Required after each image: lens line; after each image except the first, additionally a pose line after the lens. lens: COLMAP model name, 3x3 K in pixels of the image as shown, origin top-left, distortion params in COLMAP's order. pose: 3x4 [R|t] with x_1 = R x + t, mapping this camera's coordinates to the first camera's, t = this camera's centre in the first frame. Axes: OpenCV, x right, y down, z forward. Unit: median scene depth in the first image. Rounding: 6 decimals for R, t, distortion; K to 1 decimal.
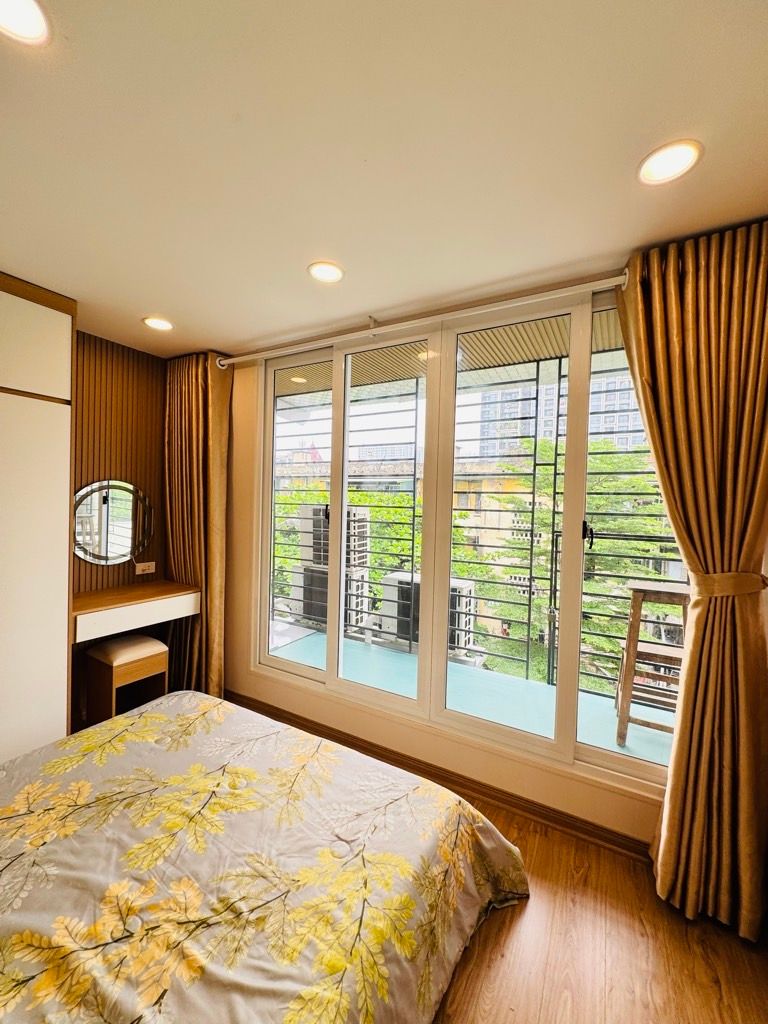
lens RADIAL K [[407.4, 0, 384.1], [0, 407.4, 511.8], [0, 0, 1]] dist [-0.002022, 0.000723]
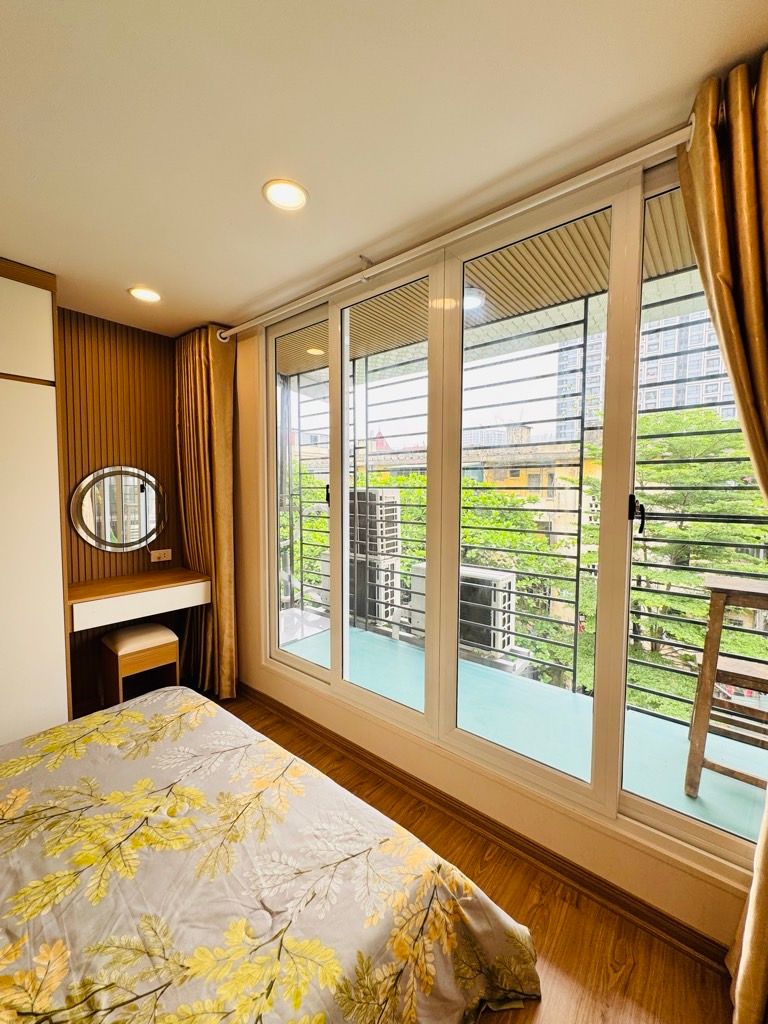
lens RADIAL K [[407.4, 0, 384.6], [0, 407.4, 512.1], [0, 0, 1]] dist [-0.002022, 0.000723]
pose [[0.985287, -0.013207, -0.170399, 0.168833], [0.018758, 0.999343, 0.031010, 0.020709], [0.169878, -0.033750, 0.984887, 0.195289]]
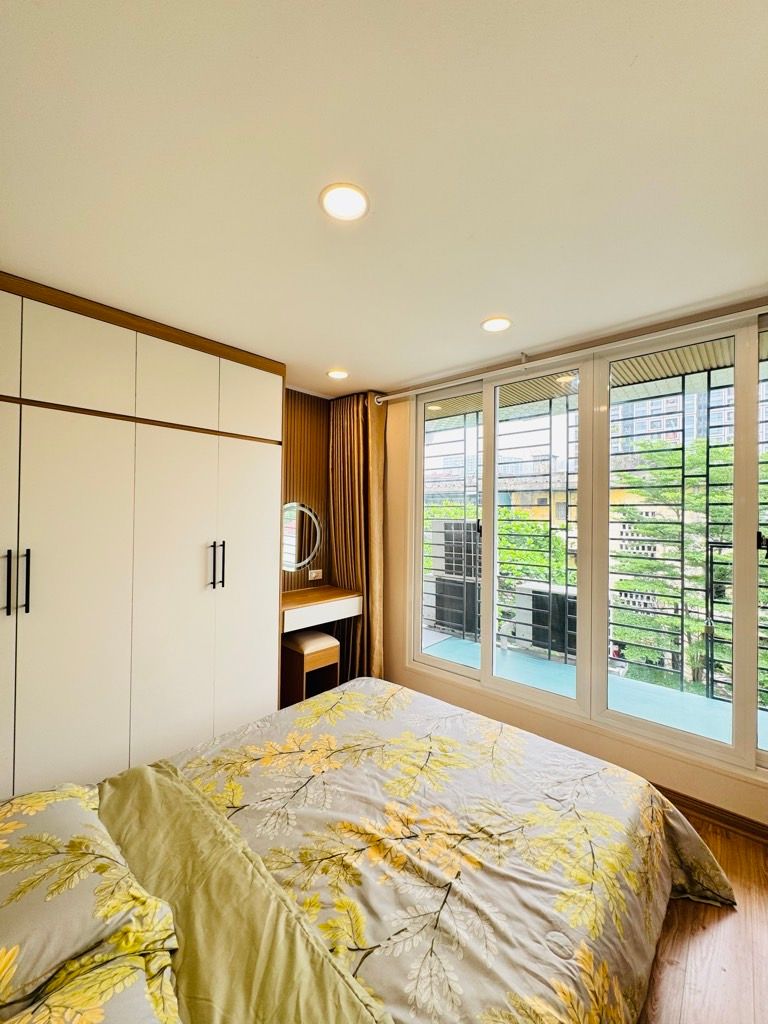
lens RADIAL K [[407.4, 0, 383.8], [0, 407.4, 511.9], [0, 0, 1]] dist [-0.002022, 0.000723]
pose [[0.977976, -0.019491, -0.207804, -0.209731], [0.012685, 0.999340, -0.034034, -0.004258], [0.208331, 0.030649, 0.977578, -0.199129]]
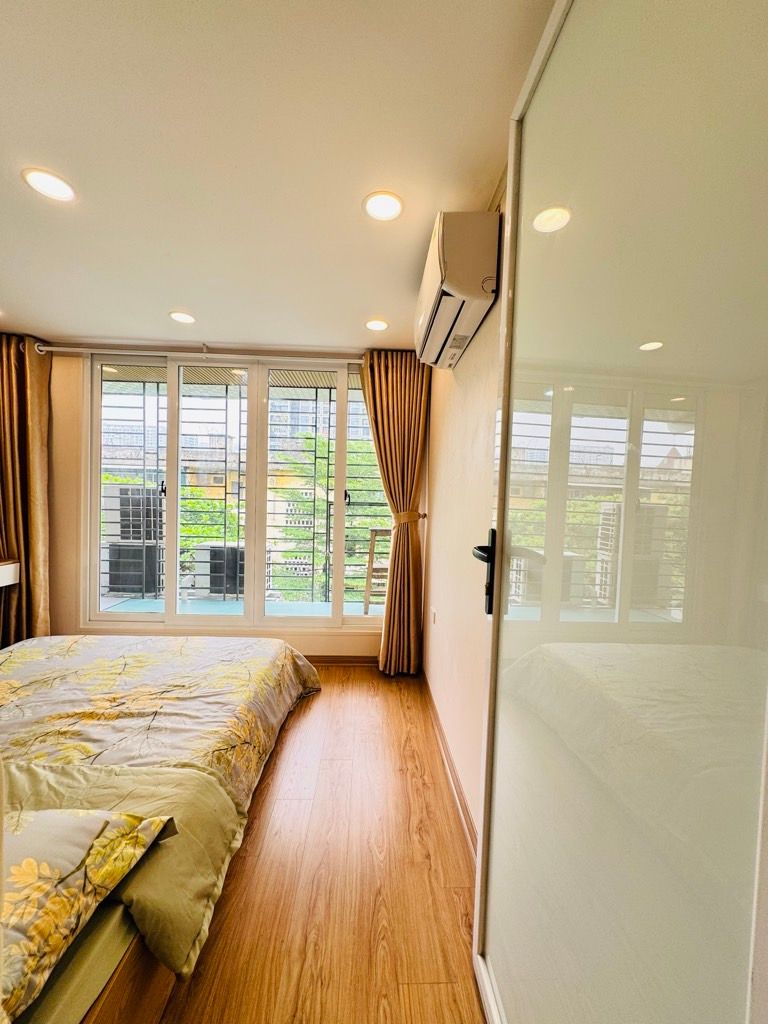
lens RADIAL K [[407.4, 0, 385.1], [0, 407.4, 512.2], [0, 0, 1]] dist [-0.002022, 0.000723]
pose [[0.852366, -0.020532, 0.522542, -0.277553], [0.010014, 0.999687, 0.022946, 0.074491], [-0.522849, -0.014326, 0.852305, -0.577795]]
